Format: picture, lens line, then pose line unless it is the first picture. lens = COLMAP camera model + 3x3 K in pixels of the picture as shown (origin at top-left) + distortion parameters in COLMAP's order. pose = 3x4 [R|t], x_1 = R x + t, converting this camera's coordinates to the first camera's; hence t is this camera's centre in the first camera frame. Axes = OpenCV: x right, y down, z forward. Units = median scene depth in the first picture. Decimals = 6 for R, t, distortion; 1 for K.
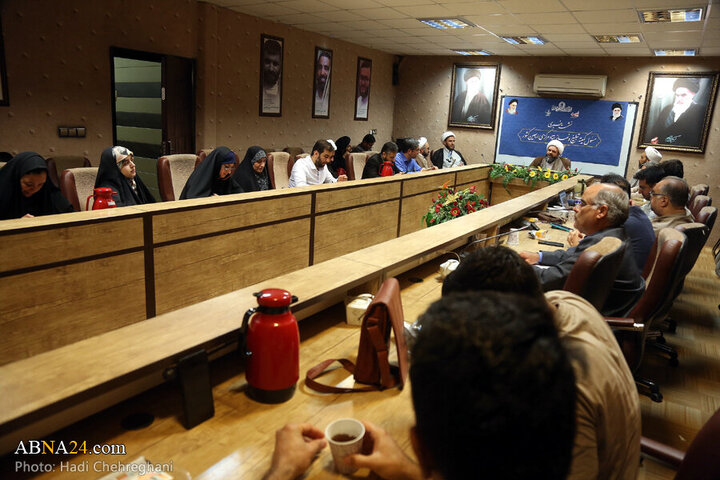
lens RADIAL K [[489.7, 0, 355.0], [0, 489.7, 239.8], [0, 0, 1]] dist [-0.123253, 0.071186]
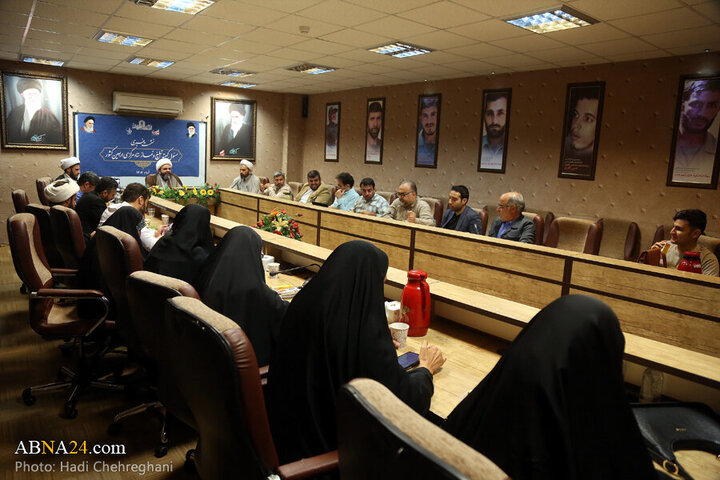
lens RADIAL K [[489.7, 0, 355.0], [0, 489.7, 239.8], [0, 0, 1]] dist [-0.123253, 0.071186]
pose [[0.318488, -0.200659, 0.926446, -0.432236], [0.200264, 0.969522, 0.141144, -0.095331], [-0.926531, 0.140581, 0.348966, 0.258145]]
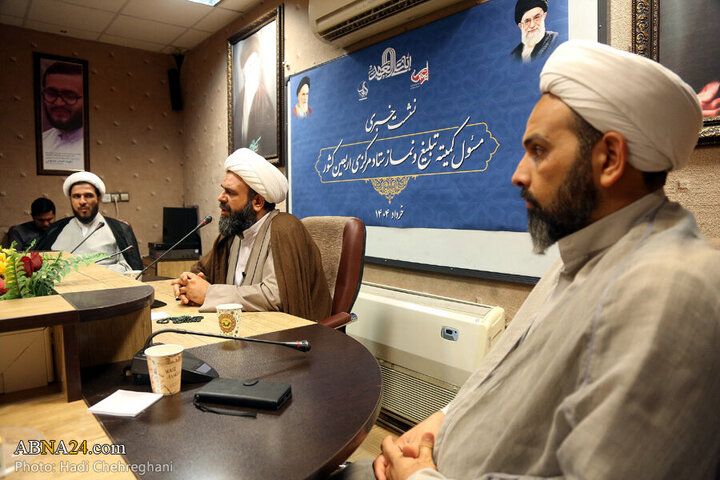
lens RADIAL K [[488.3, 0, 355.7], [0, 488.3, 239.0], [0, 0, 1]] dist [-0.123677, 0.070113]
pose [[0.961443, -0.041970, -0.271783, 0.510112], [-0.008895, 0.983023, -0.183267, -0.106233], [0.274860, 0.178618, 0.944747, 0.729375]]
